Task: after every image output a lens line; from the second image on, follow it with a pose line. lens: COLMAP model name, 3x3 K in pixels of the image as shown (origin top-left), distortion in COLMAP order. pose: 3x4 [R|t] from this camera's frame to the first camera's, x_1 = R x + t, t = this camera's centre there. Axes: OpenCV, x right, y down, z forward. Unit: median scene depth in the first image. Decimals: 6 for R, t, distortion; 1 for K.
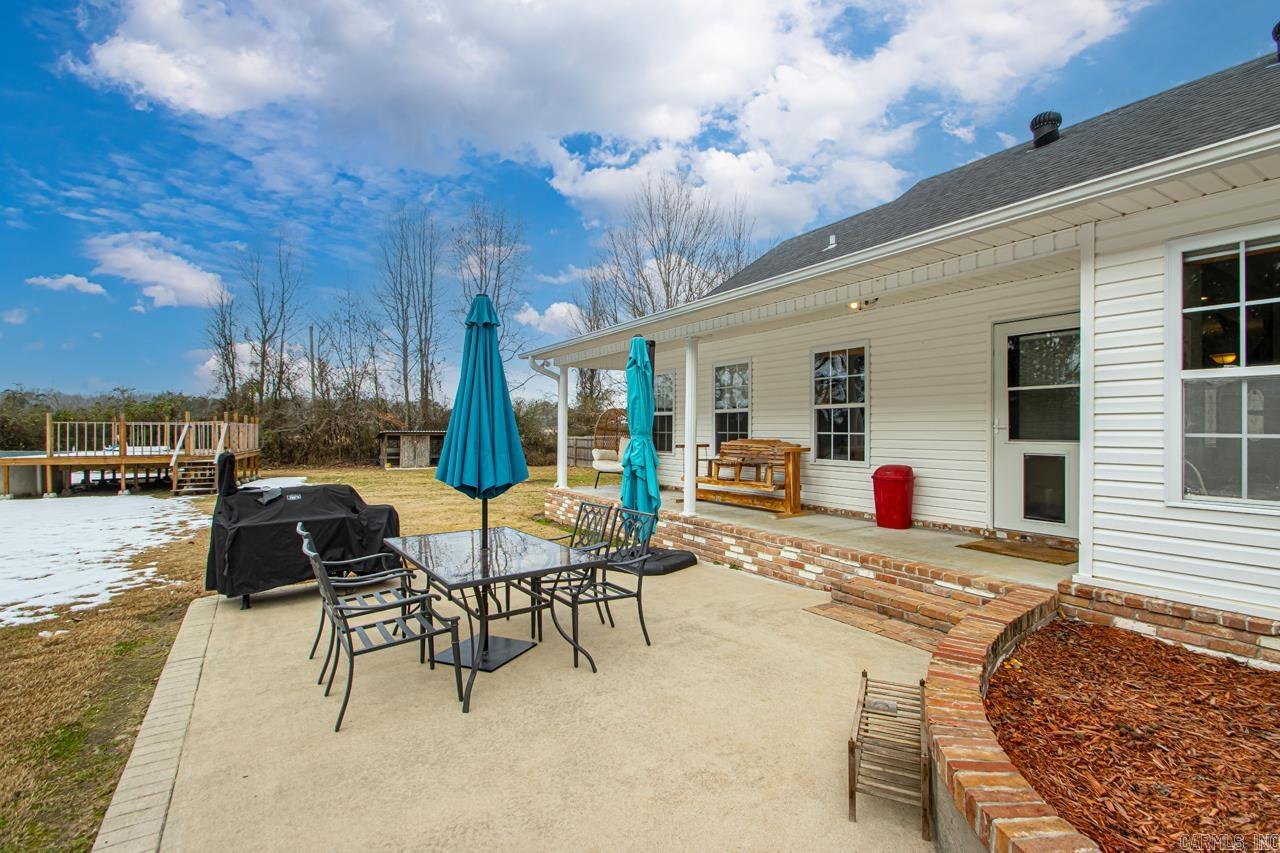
lens RADIAL K [[604.6, 0, 653.6], [0, 604.6, 436.0], [0, 0, 1]] dist [0.015808, -0.020862]
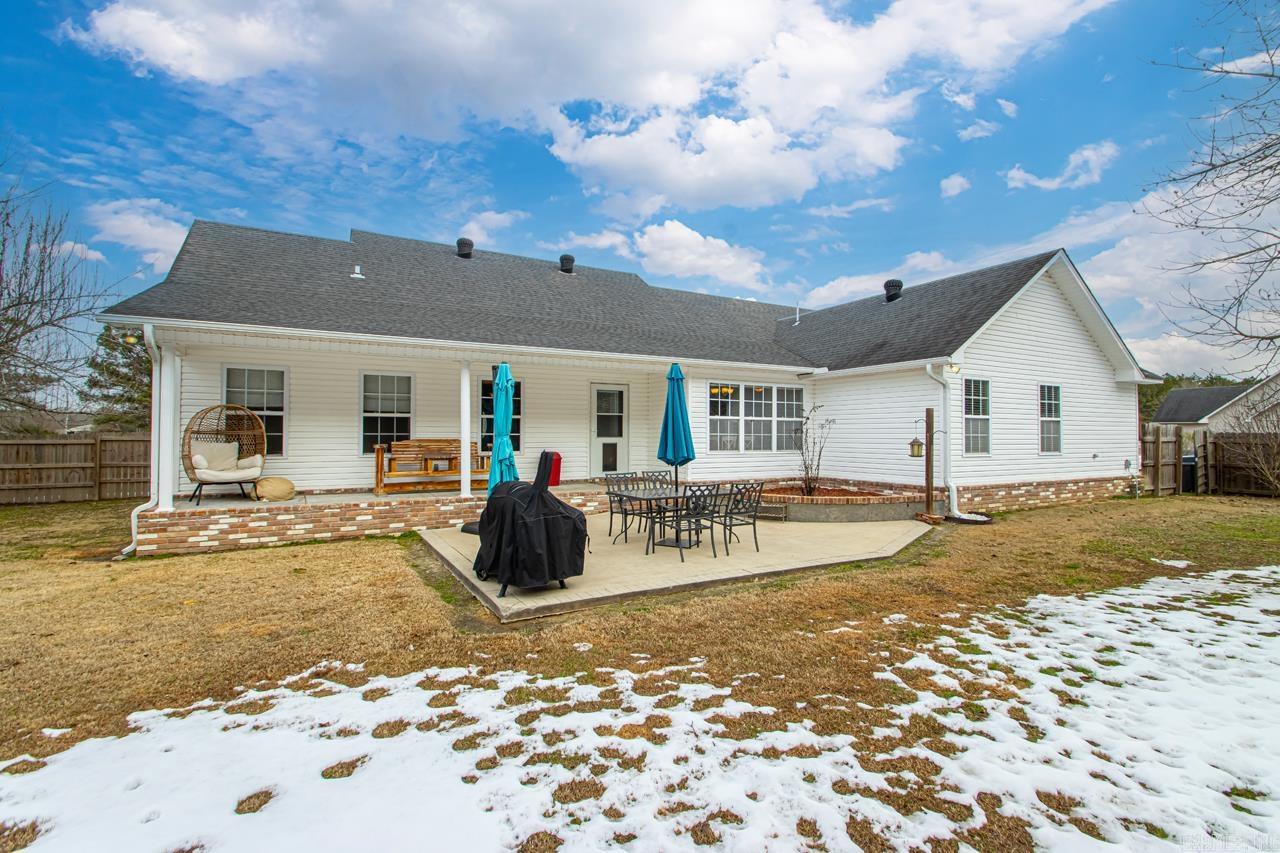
lens RADIAL K [[596.1, 0, 650.3], [0, 596.1, 425.5], [0, 0, 1]] dist [0.017920, -0.018010]
pose [[0.065191, 0.010203, 0.997821, -1.518456], [0.007708, 0.999913, -0.010728, -0.009361], [-0.997843, 0.008390, 0.065106, 0.646636]]
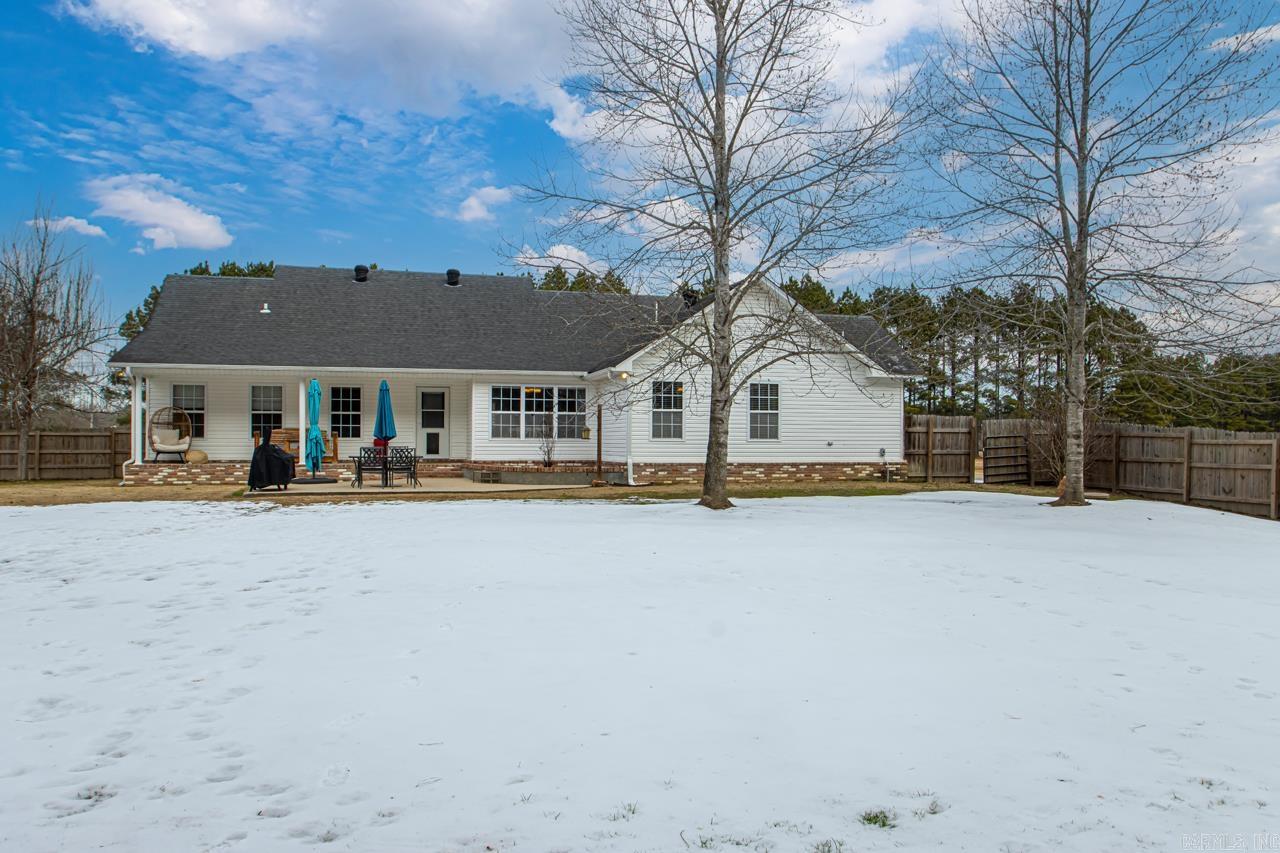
lens RADIAL K [[954.6, 0, 640.3], [0, 954.6, 445.7], [0, 0, 1]] dist [-0.029245, -0.000527]
pose [[0.308270, -0.009775, 0.951249, -3.334635], [0.007747, 0.999940, 0.007765, 0.063845], [-0.951267, 0.004975, 0.308327, -1.361602]]
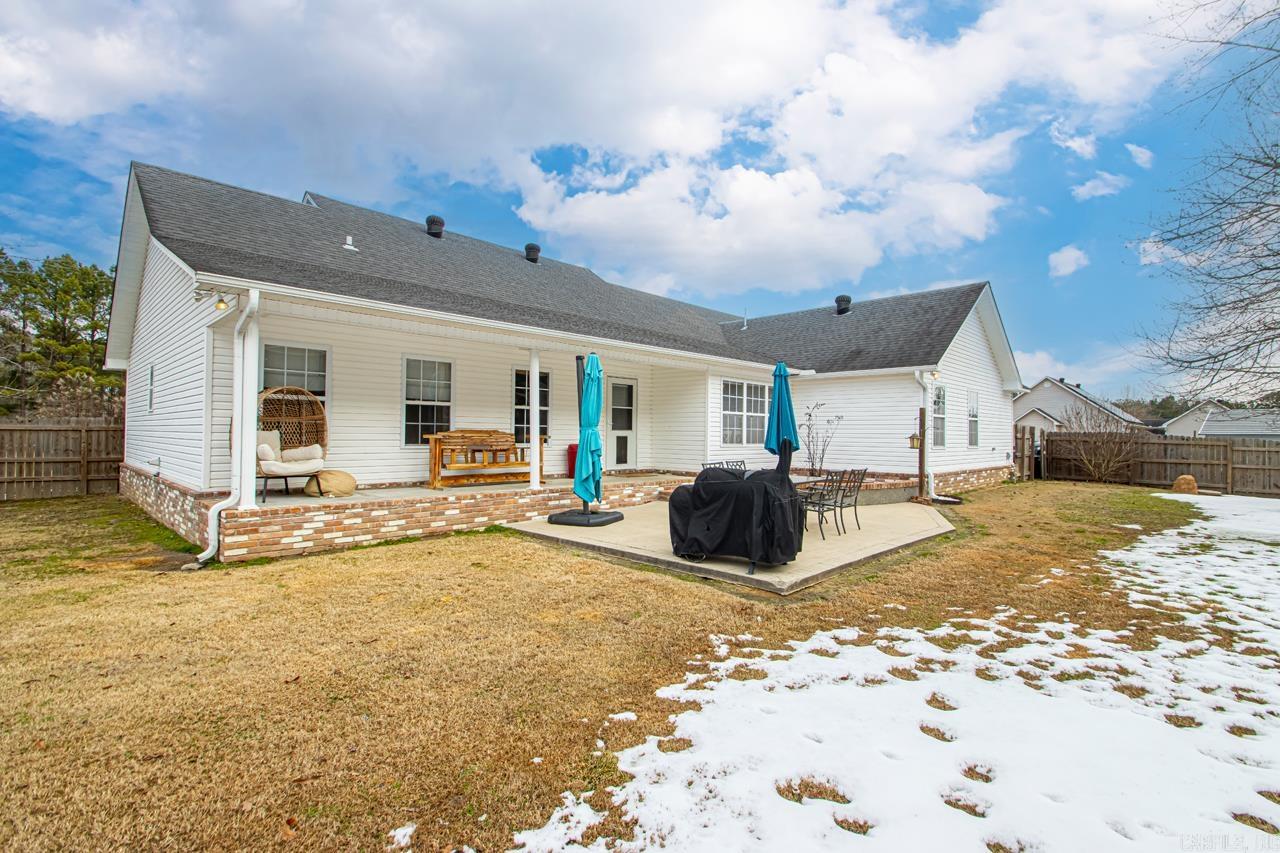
lens RADIAL K [[596.1, 0, 650.3], [0, 596.1, 425.5], [0, 0, 1]] dist [0.017920, -0.018010]
pose [[-0.219763, 0.004587, 0.975542, -1.540292], [-0.003098, 0.999981, -0.005400, 0.002740], [-0.975548, -0.004209, -0.219745, 1.306098]]
